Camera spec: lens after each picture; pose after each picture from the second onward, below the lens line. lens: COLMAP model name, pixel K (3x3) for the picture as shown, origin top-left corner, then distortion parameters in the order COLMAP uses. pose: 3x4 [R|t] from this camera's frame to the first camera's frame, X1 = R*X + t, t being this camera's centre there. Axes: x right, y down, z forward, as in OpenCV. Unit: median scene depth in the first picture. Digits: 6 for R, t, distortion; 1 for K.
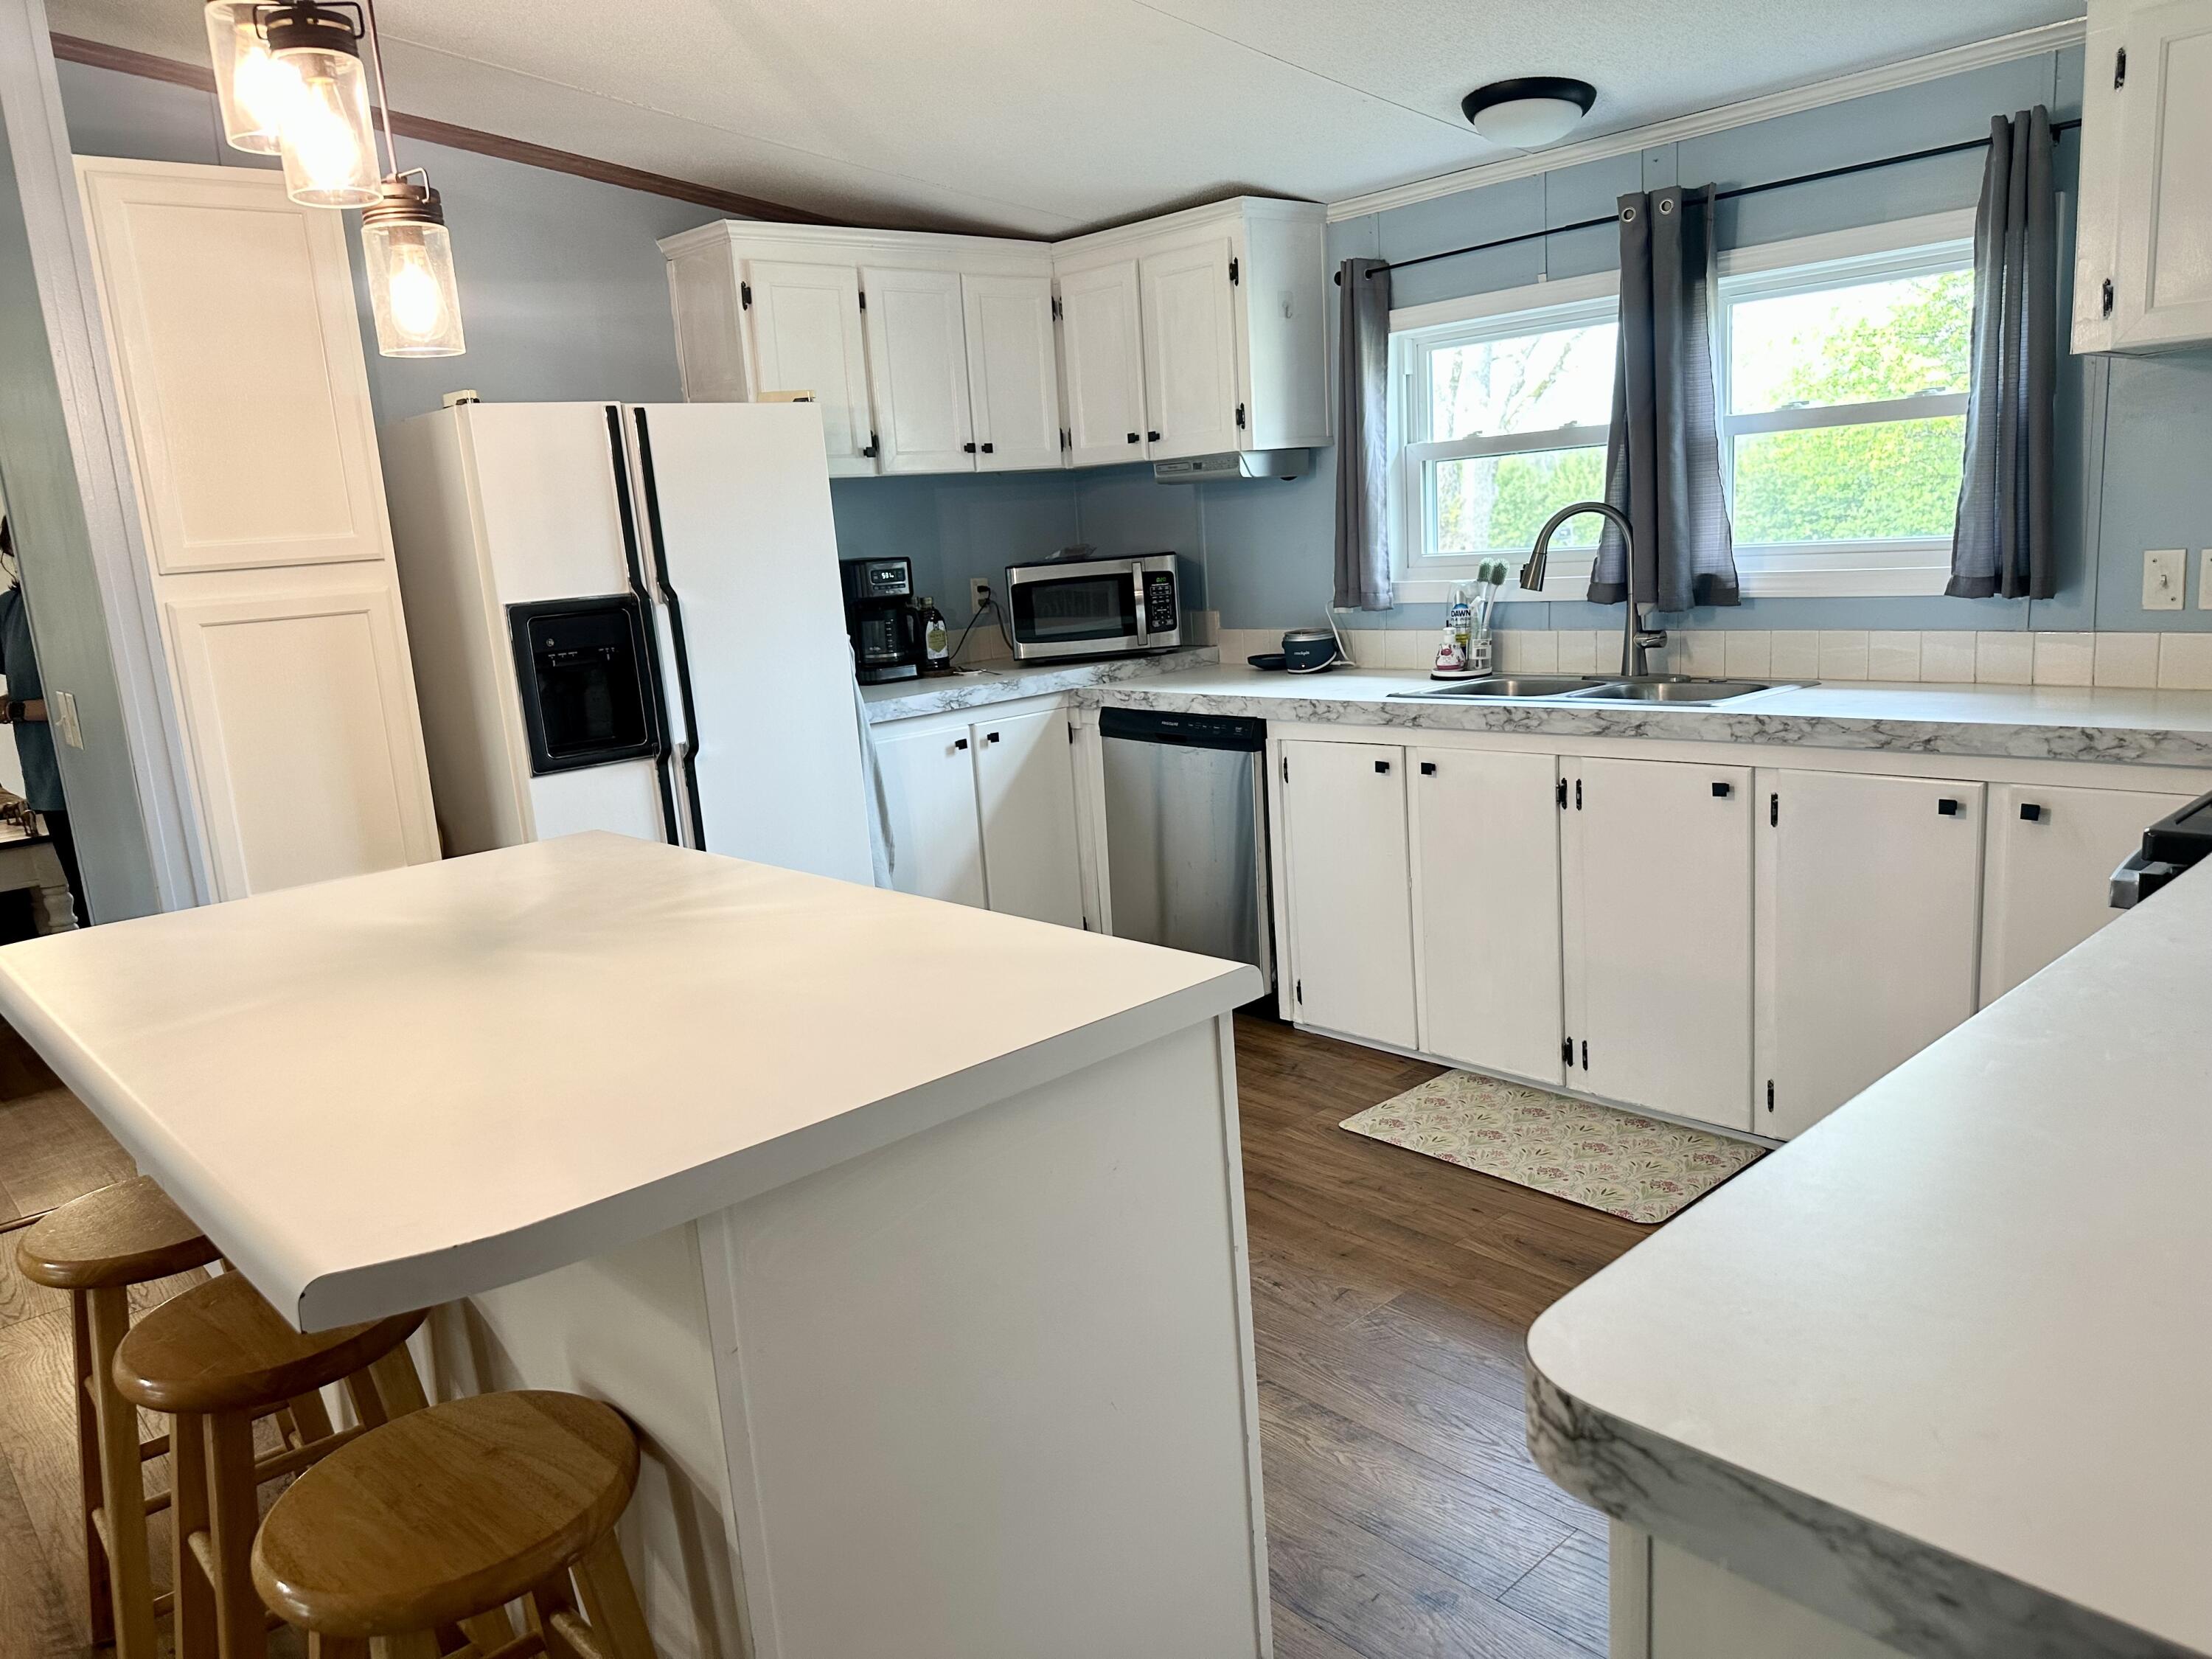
lens RADIAL K [[1522.7, 0, 1106.0], [0, 1522.7, 829.5], [0, 0, 1]] dist [0.070150, -0.118033]
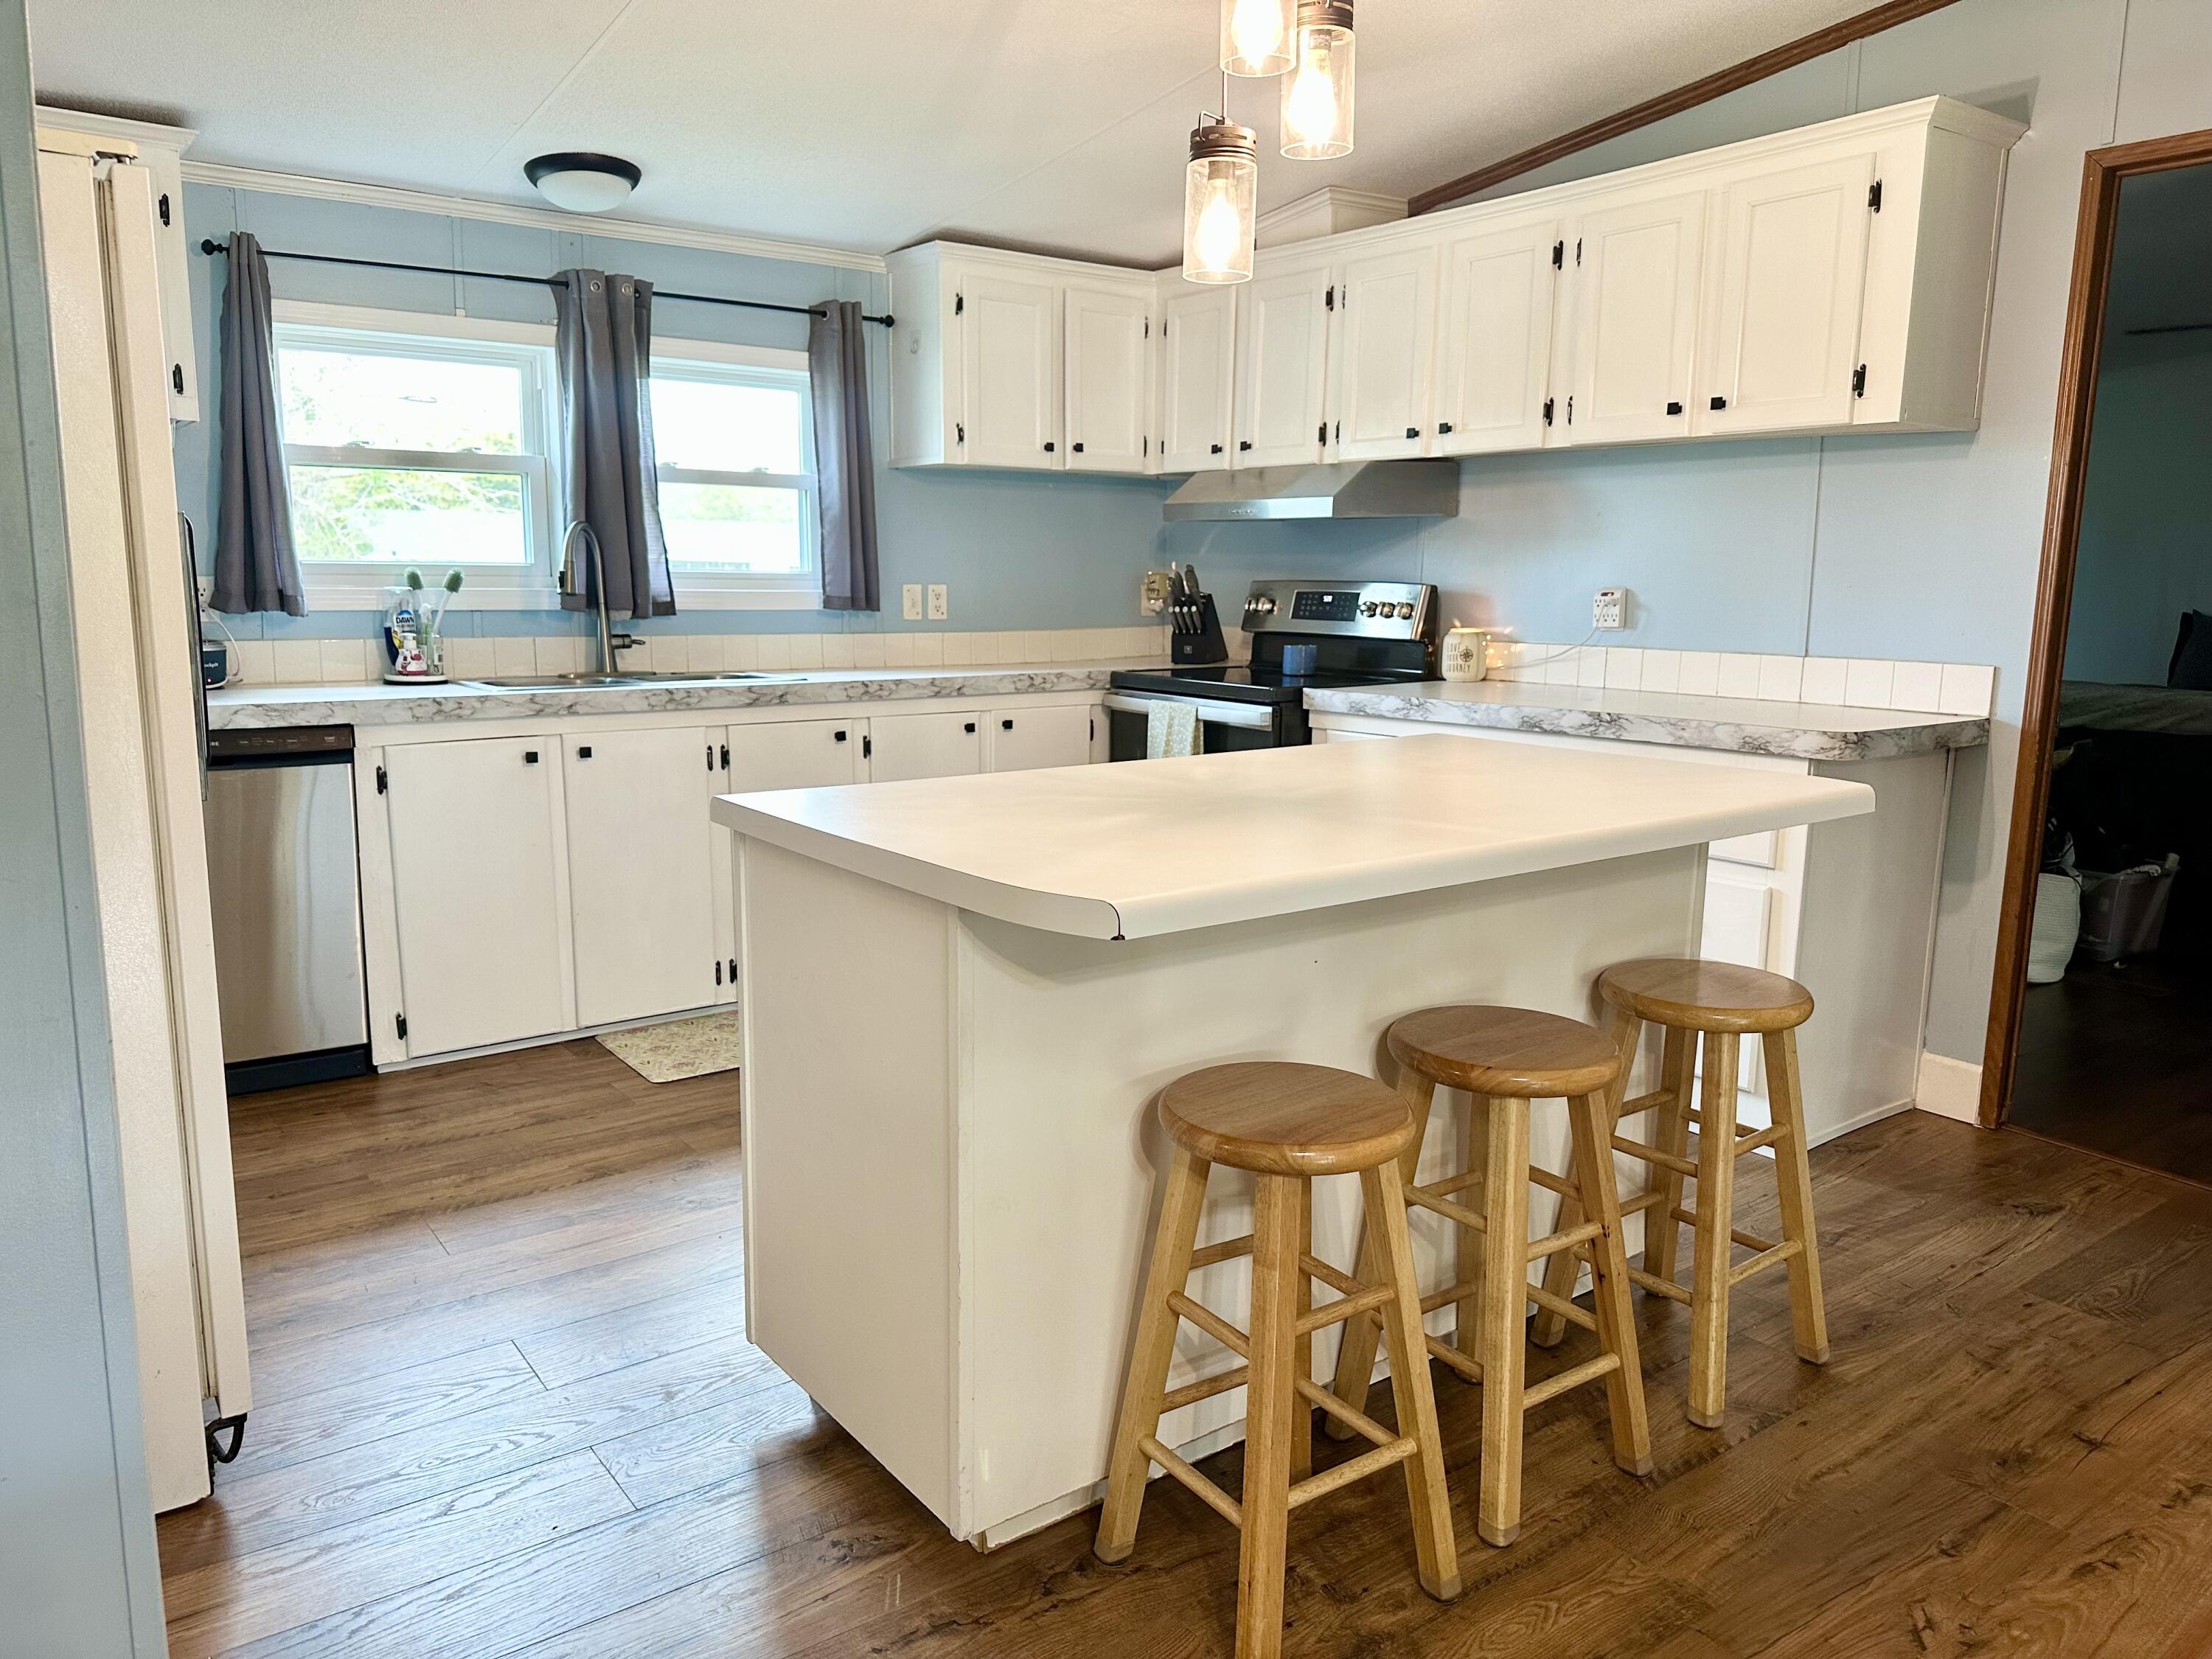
lens RADIAL K [[1522.7, 0, 1106.0], [0, 1522.7, 829.5], [0, 0, 1]] dist [0.070150, -0.118033]
pose [[0.088455, -0.095056, 0.991534, -0.856612], [0.172664, 0.981830, 0.078722, -0.008846], [-0.981001, 0.164239, 0.103260, 0.555255]]
